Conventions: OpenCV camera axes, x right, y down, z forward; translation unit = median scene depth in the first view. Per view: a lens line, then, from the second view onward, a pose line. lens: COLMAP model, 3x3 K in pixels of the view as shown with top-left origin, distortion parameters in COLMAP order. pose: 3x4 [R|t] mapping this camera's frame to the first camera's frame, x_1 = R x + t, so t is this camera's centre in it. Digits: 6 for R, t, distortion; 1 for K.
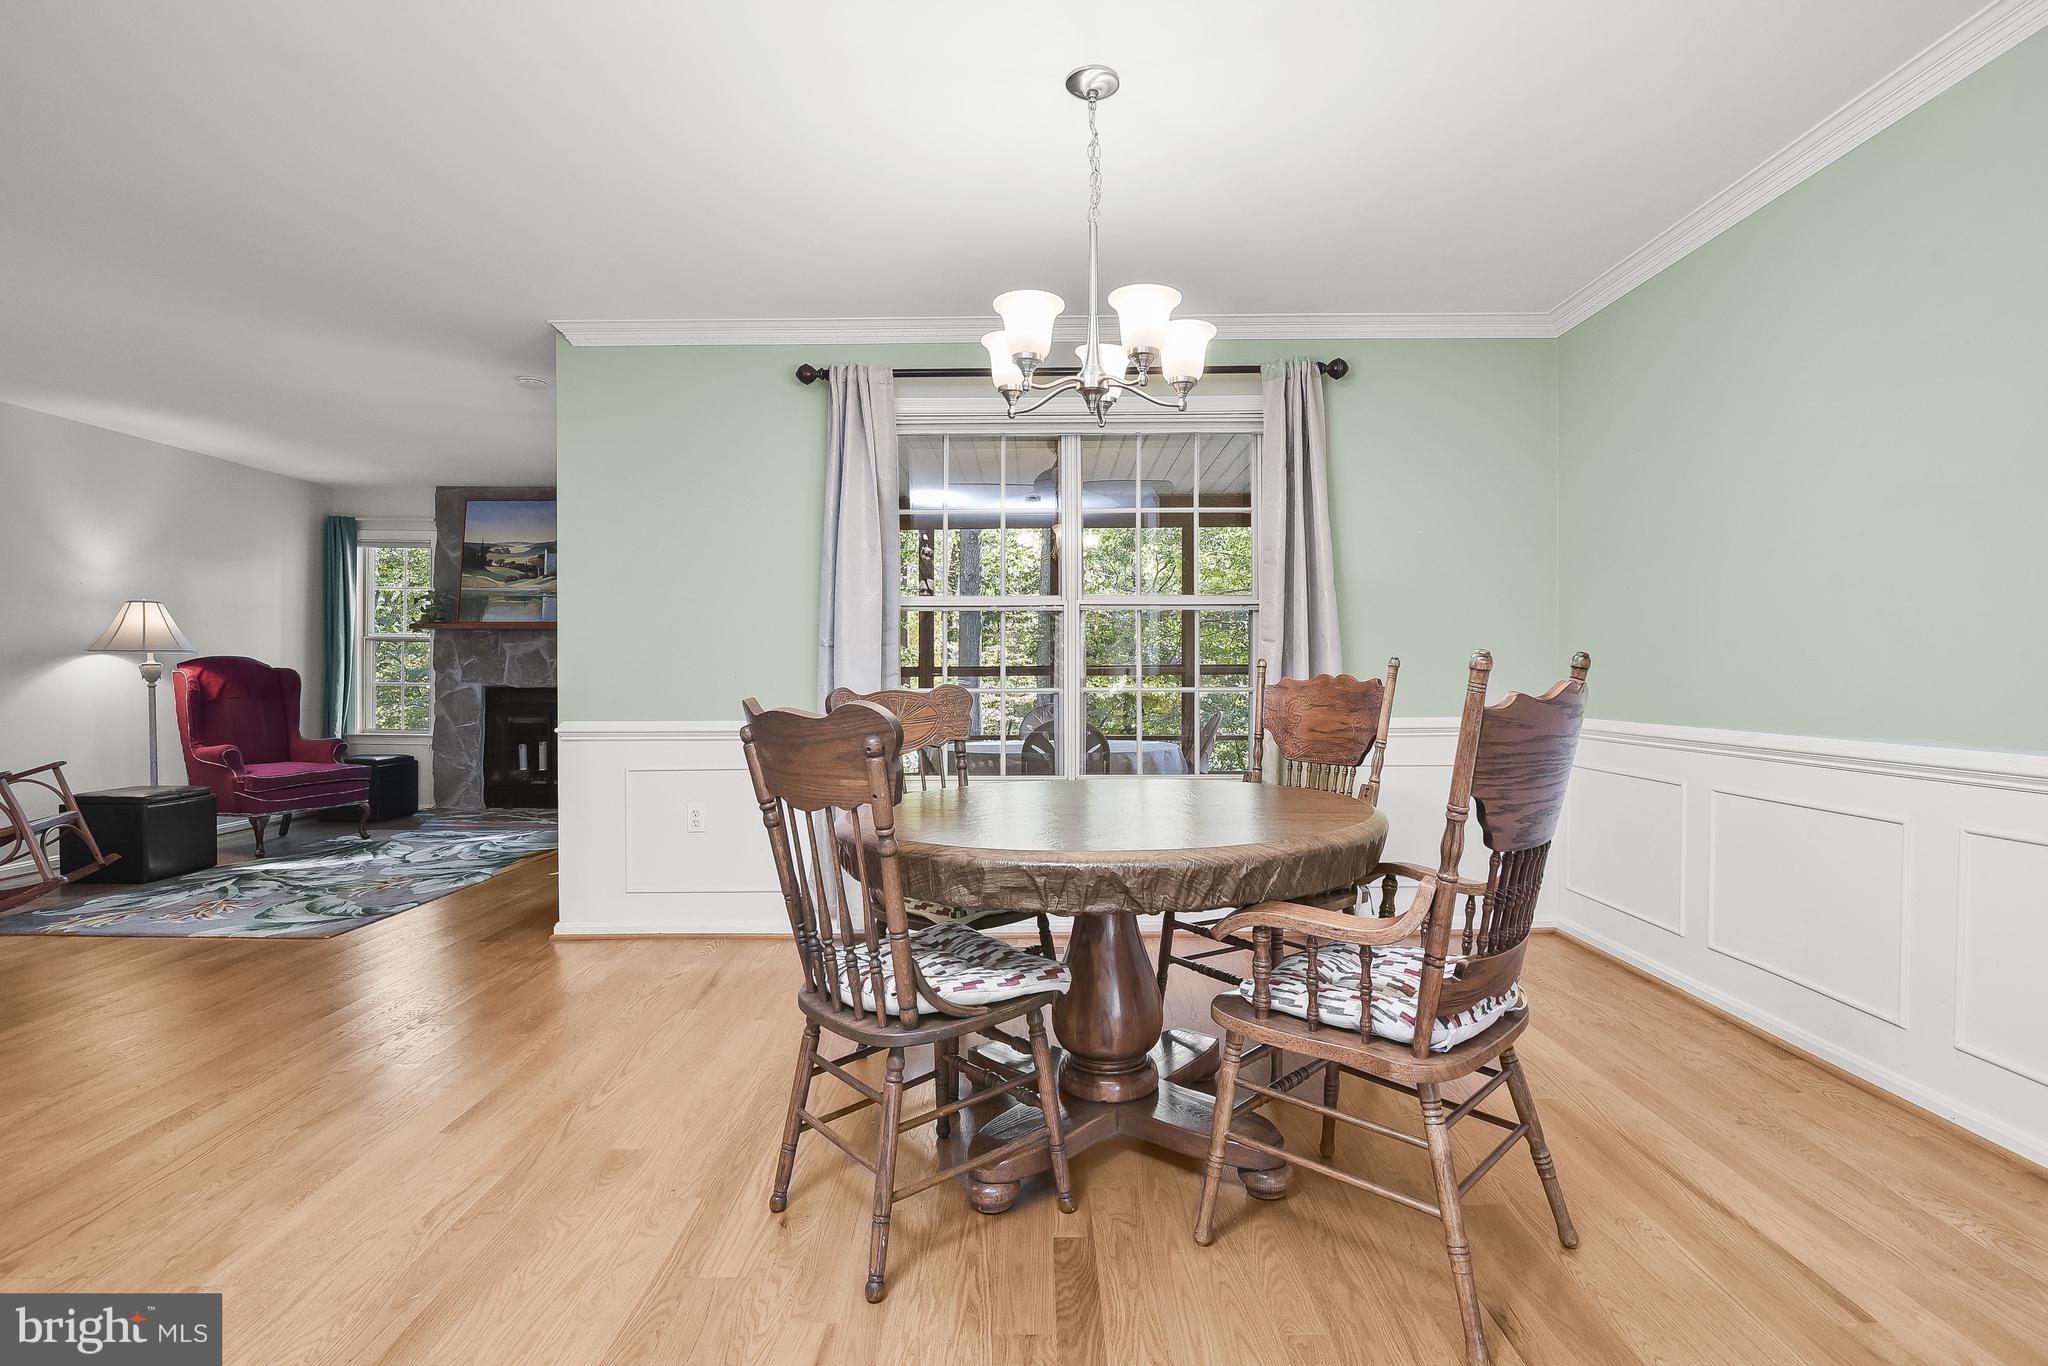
lens RADIAL K [[970.1, 0, 1032.8], [0, 970.1, 678.7], [0, 0, 1]] dist [-0.020247, 0.001990]
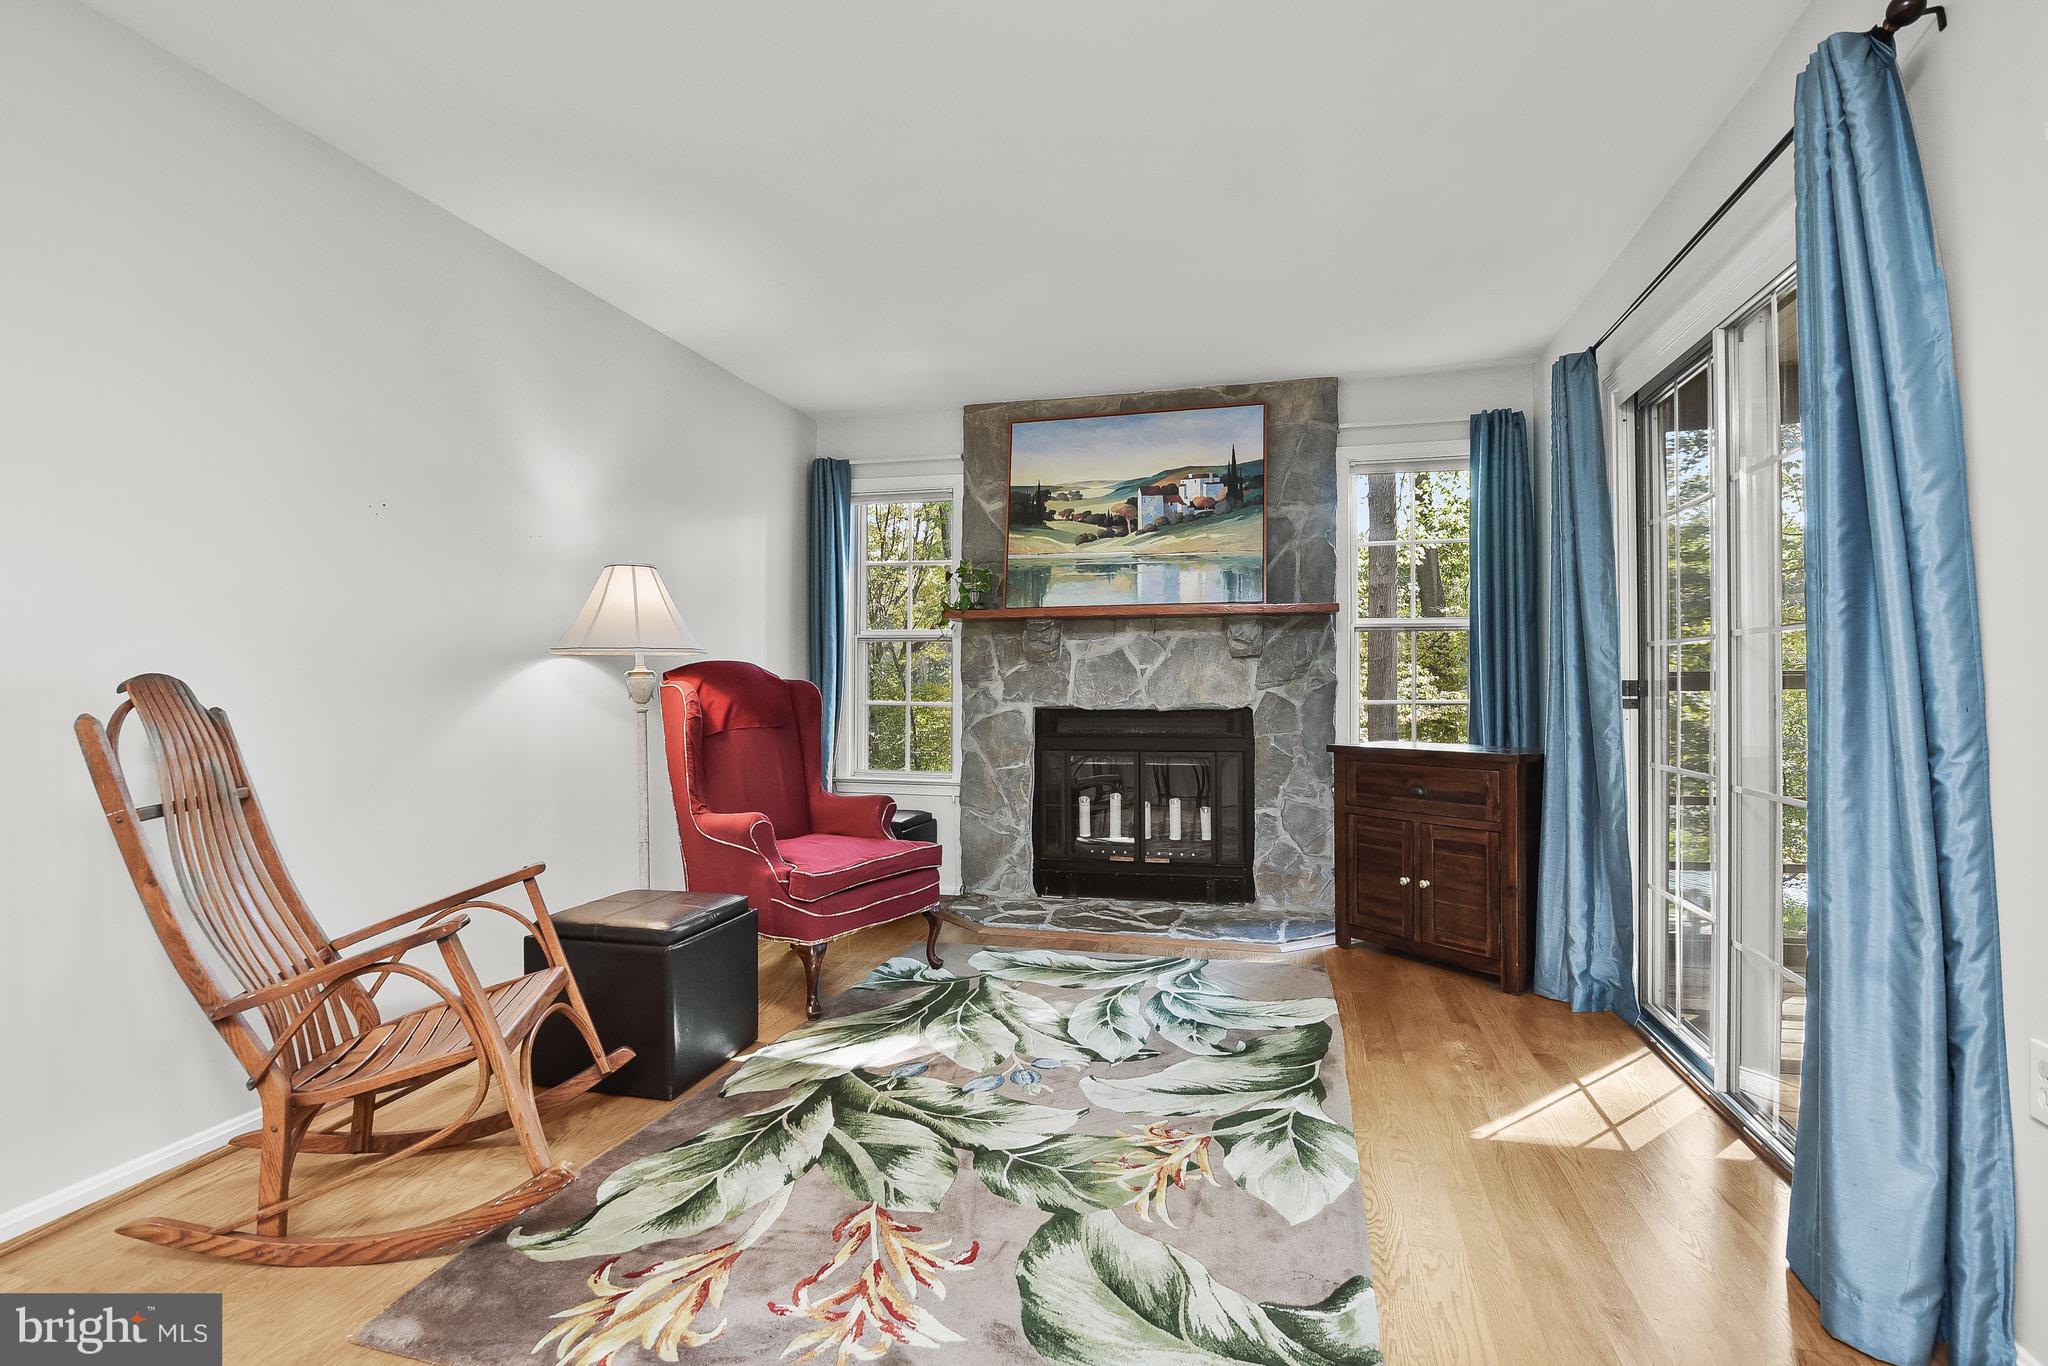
lens RADIAL K [[970.1, 0, 1036.2], [0, 970.1, 683.0], [0, 0, 1]] dist [-0.020247, 0.001990]
pose [[0.972304, -0.008005, -0.233583, -0.443939], [0.005307, 0.999912, -0.012175, -0.000594], [0.233659, 0.010598, 0.972261, 0.389282]]
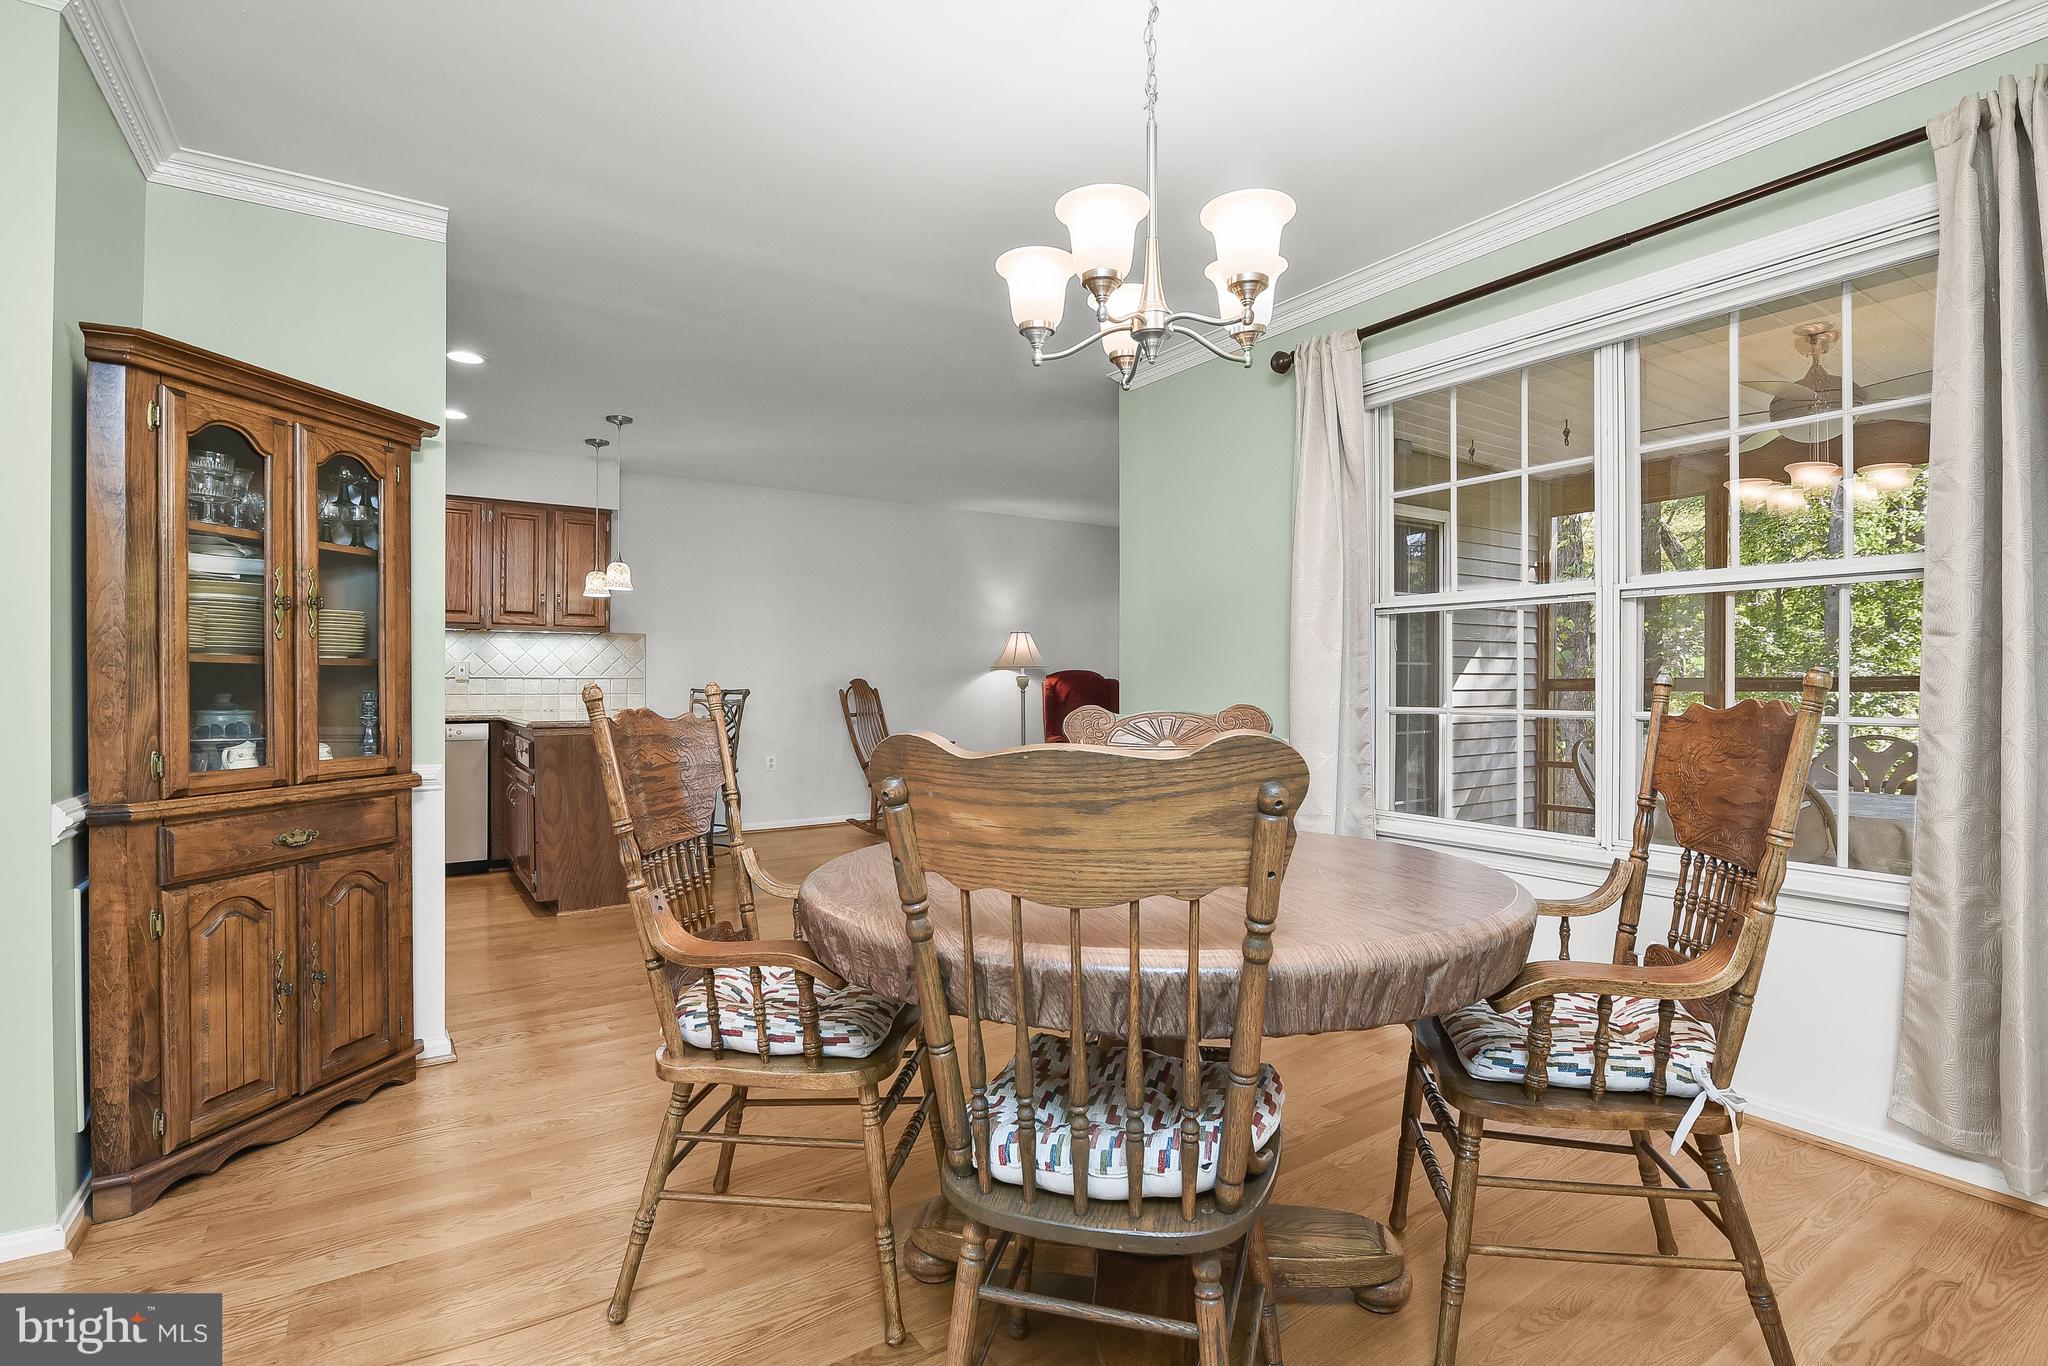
lens RADIAL K [[970.1, 0, 1026.9], [0, 970.1, 682.7], [0, 0, 1]] dist [-0.020247, 0.001990]
pose [[0.557815, 0.004134, -0.829955, 0.223268], [-0.006413, 0.999979, 0.000671, -0.005369], [0.829940, 0.004948, 0.557830, 0.160820]]
